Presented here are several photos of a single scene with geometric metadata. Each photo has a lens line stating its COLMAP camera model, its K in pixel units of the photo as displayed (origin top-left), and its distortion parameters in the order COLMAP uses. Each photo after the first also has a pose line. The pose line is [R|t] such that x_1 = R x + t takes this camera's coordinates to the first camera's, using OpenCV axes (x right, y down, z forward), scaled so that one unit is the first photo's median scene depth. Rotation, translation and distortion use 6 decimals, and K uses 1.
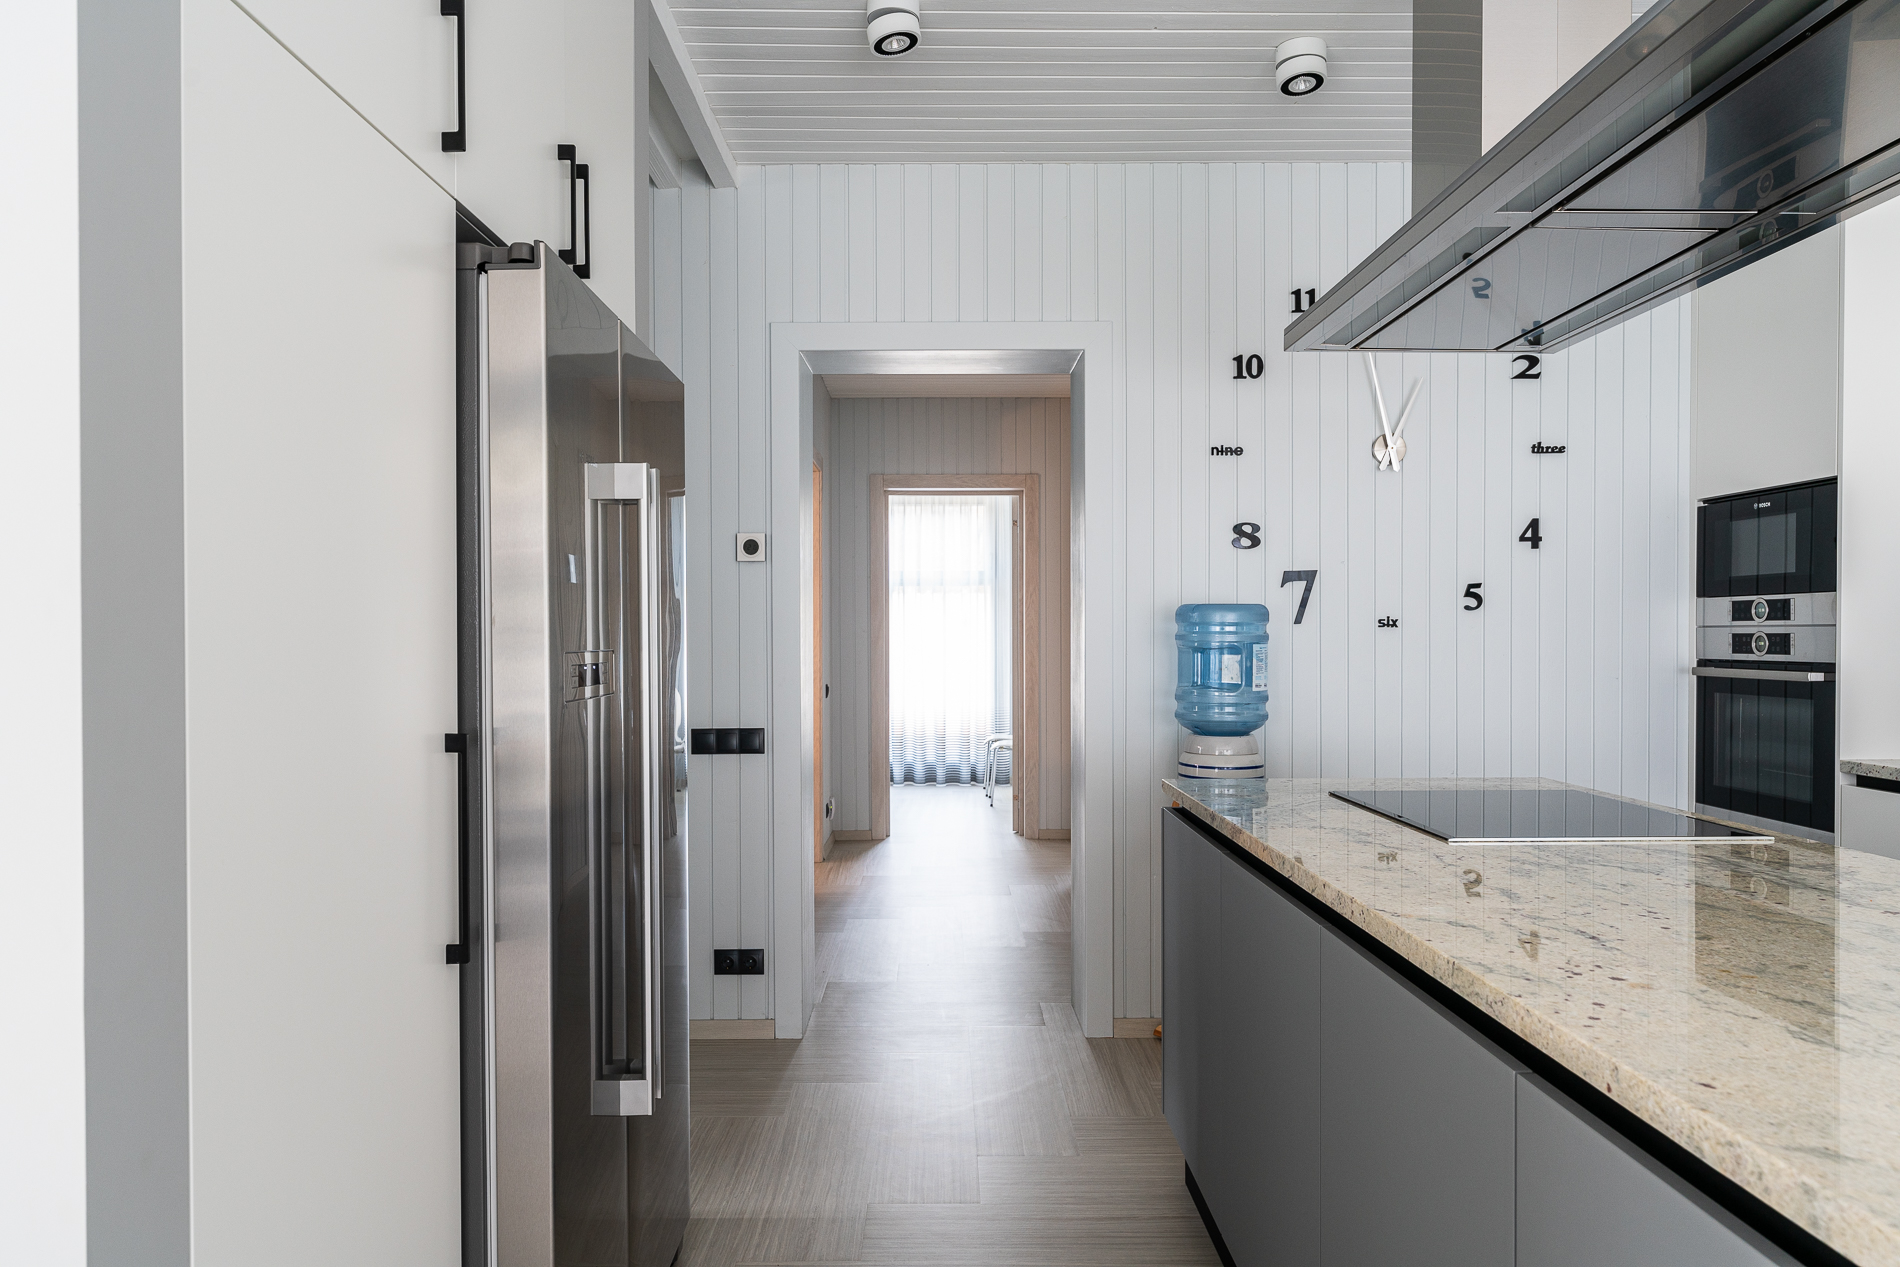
lens RADIAL K [[1243.3, 0, 939.3], [0, 1243.3, 651.5], [0, 0, 1]] dist [-0.001386, 0.001352]
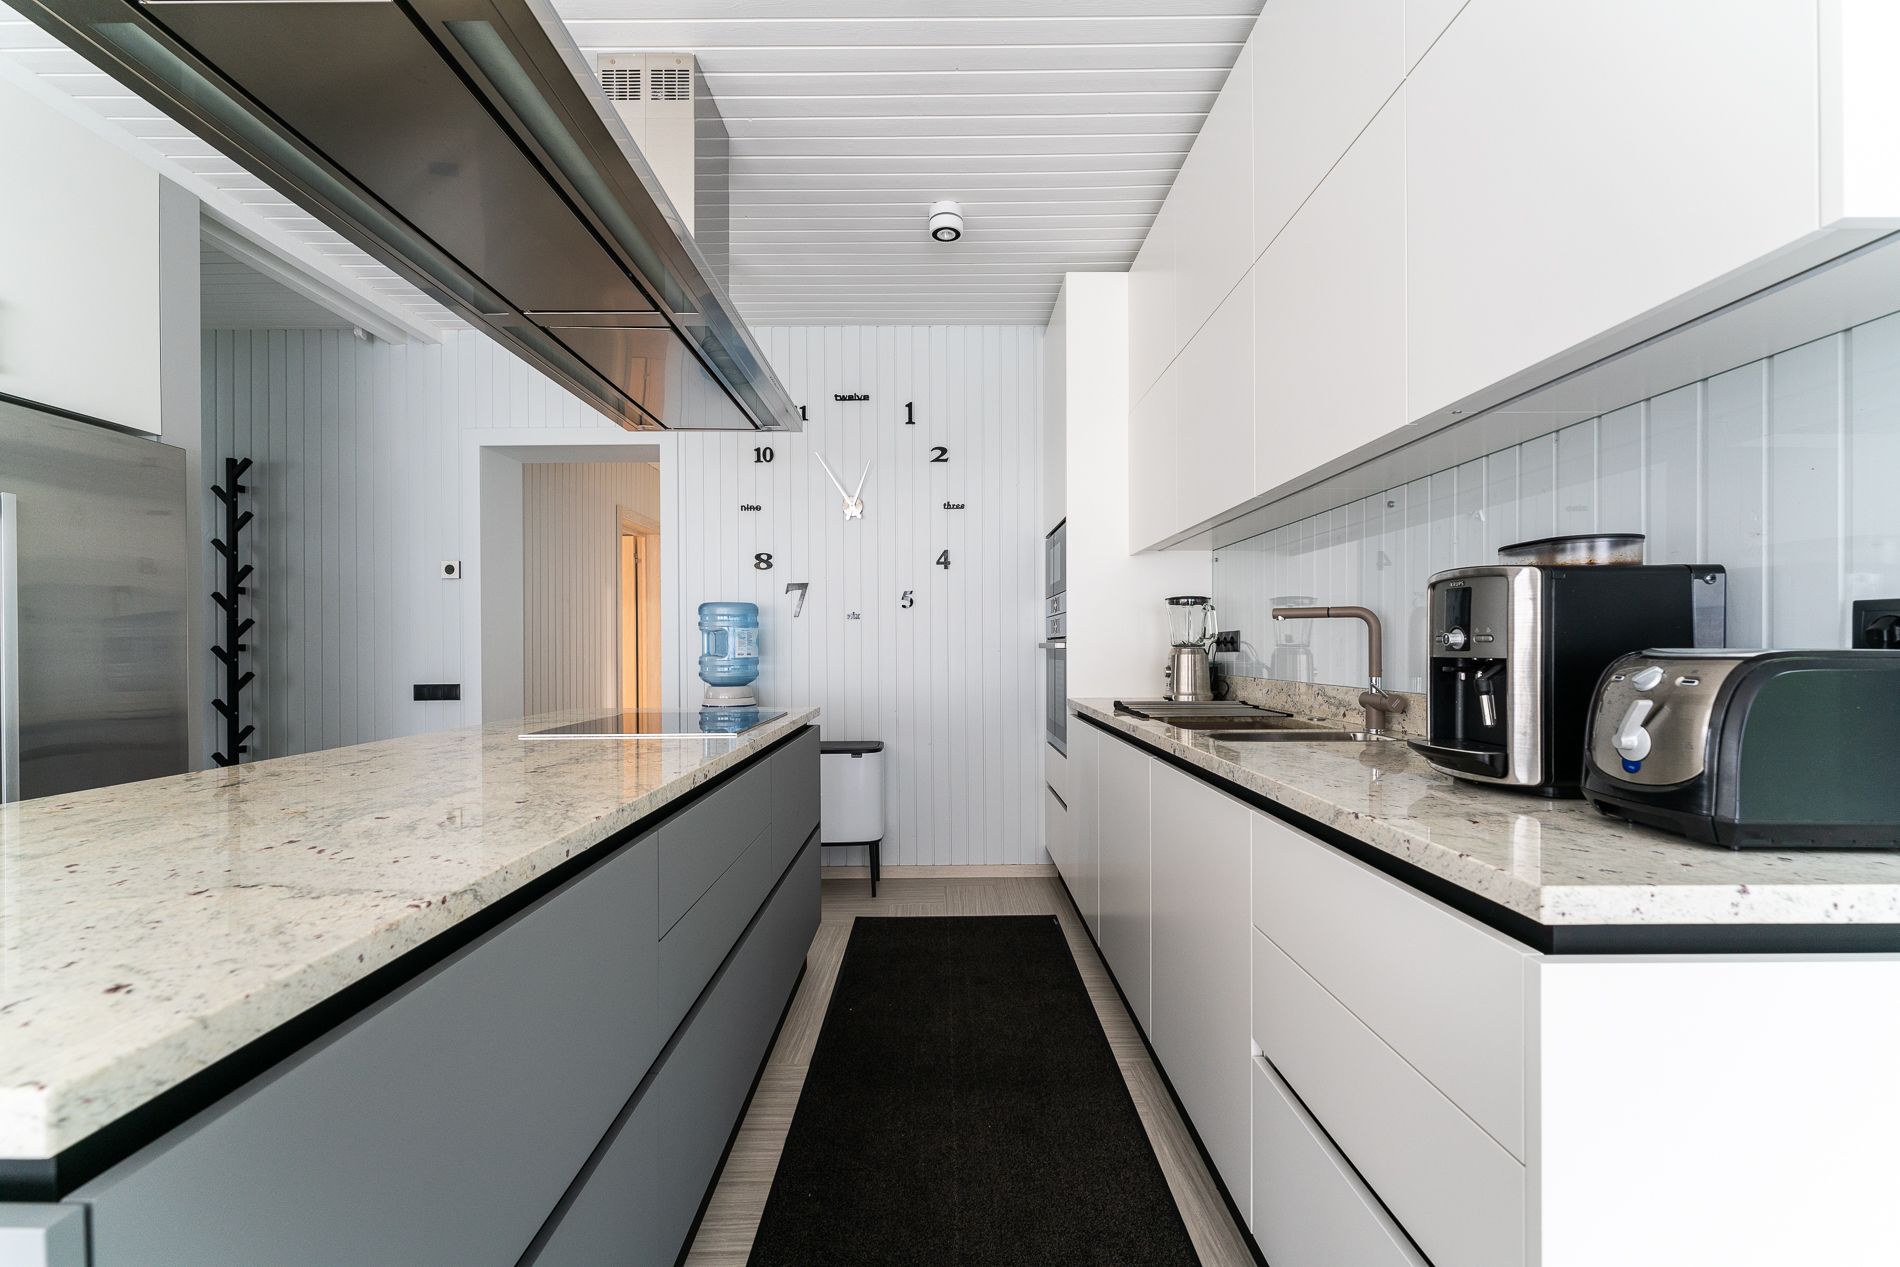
lens RADIAL K [[750.4, 0, 941.5], [0, 750.4, 647.4], [0, 0, 1]] dist [0.002250, 0.000081]
pose [[0.999993, -0.002837, -0.002574, 0.491905], [0.002803, 0.999913, -0.012870, 0.030363], [0.002610, 0.012862, 0.999914, 0.047809]]
